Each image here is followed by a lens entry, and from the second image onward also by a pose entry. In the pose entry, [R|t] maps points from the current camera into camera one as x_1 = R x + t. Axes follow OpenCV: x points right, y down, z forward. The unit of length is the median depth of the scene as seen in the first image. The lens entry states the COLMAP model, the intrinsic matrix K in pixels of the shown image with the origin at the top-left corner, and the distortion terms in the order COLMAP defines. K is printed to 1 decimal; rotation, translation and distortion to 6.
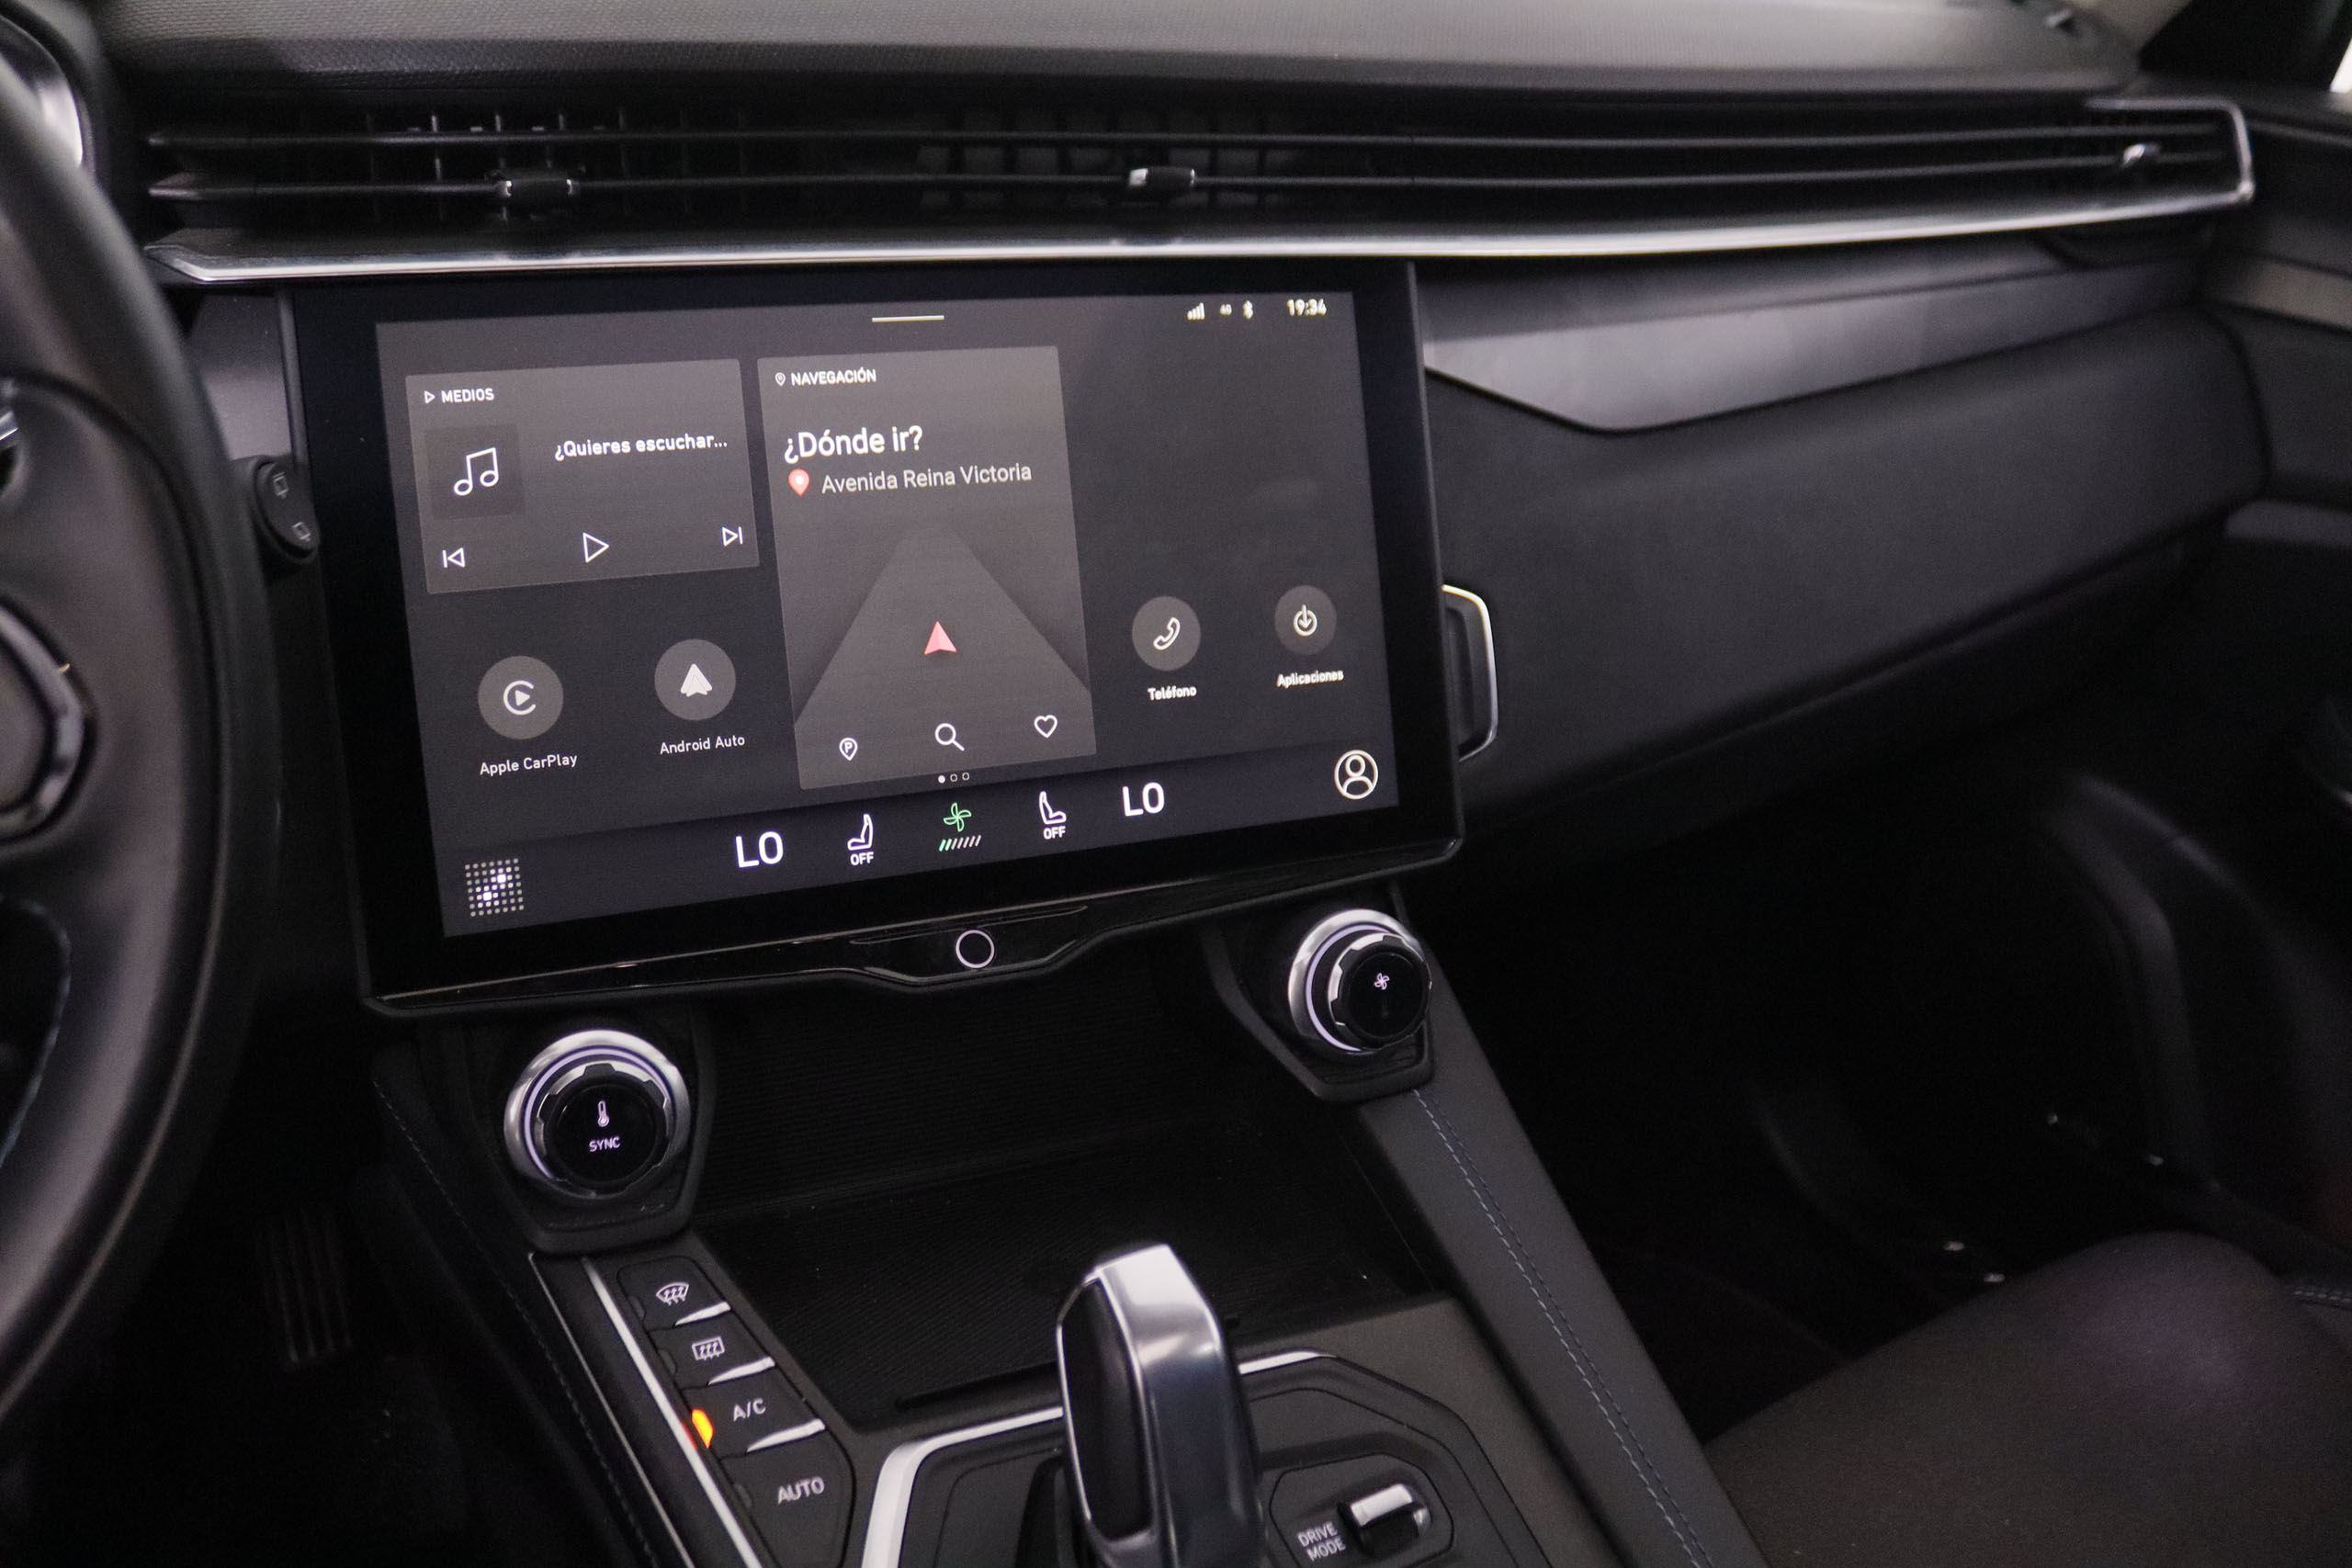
lens RADIAL K [[1920.0, 0, 1189.8], [0, 1920.0, 765.7], [0, 0, 1]] dist [-0.151763, 0.104030]
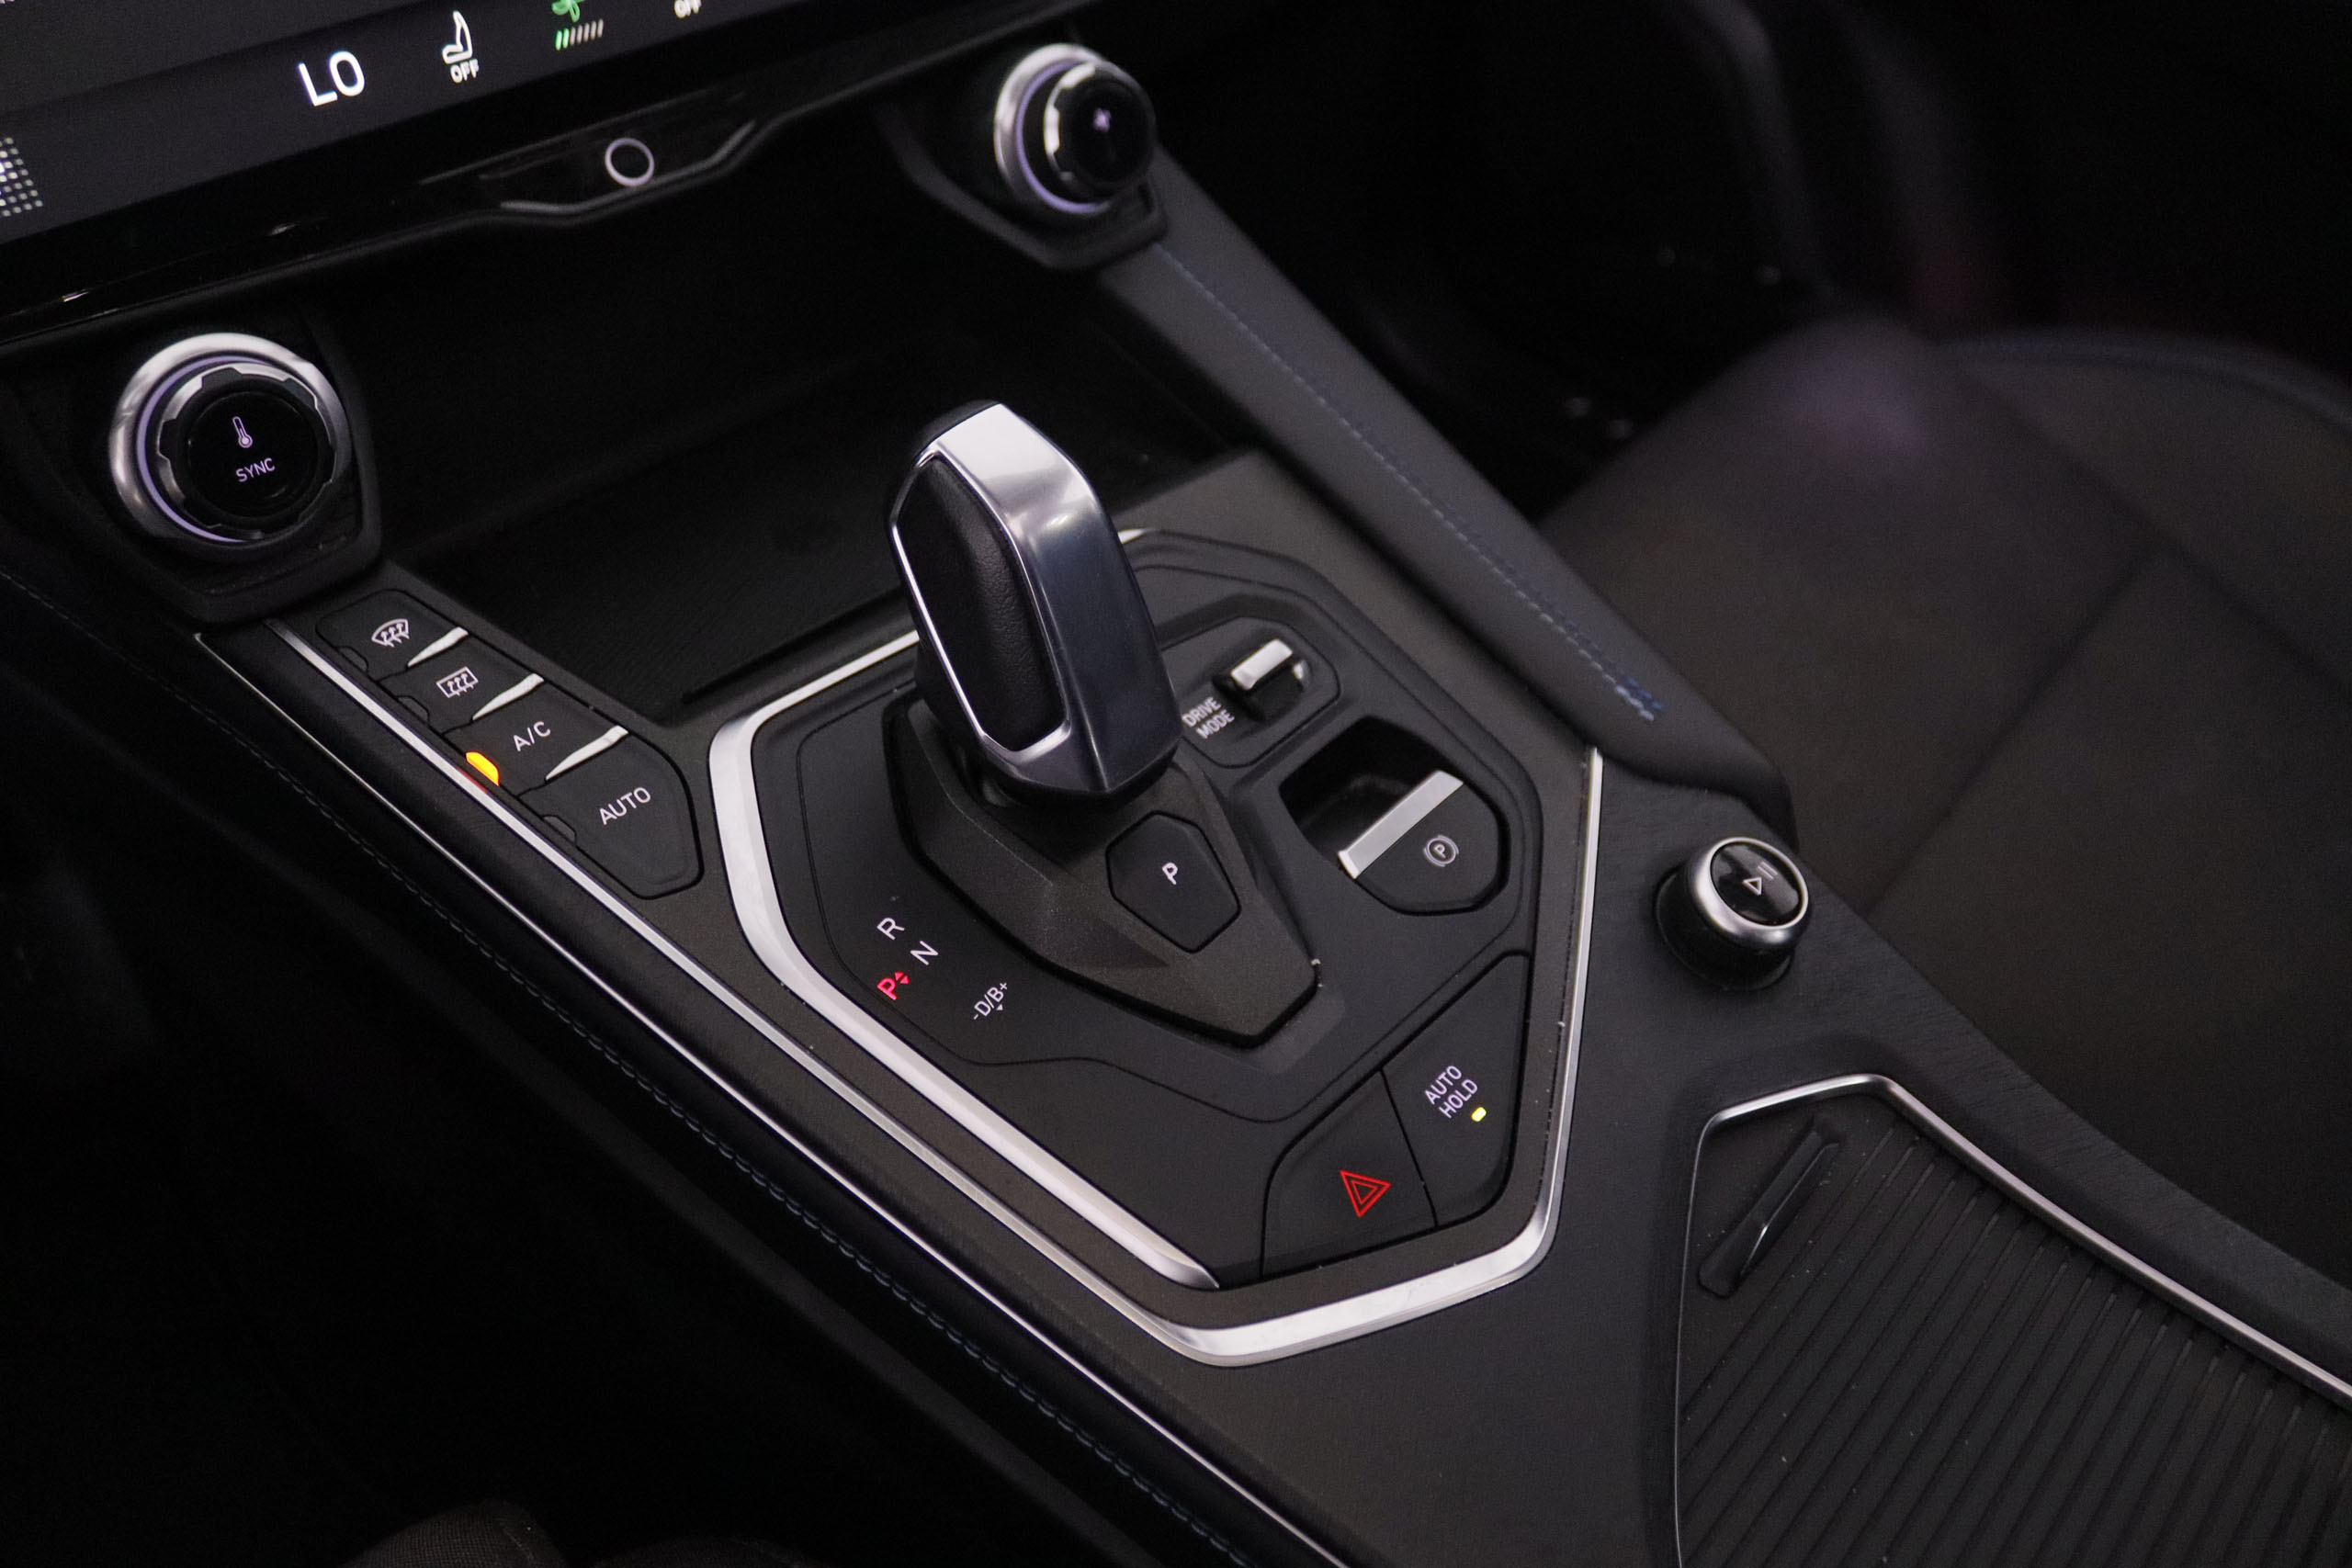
lens RADIAL K [[1920.0, 0, 1182.9], [0, 1920.0, 752.6], [0, 0, 1]] dist [-0.151763, 0.104030]
pose [[0.947006, -0.244509, 0.208313, -0.114673], [0.163845, 0.925503, 0.341465, 0.093349], [-0.276286, -0.289239, 0.916519, 0.126982]]
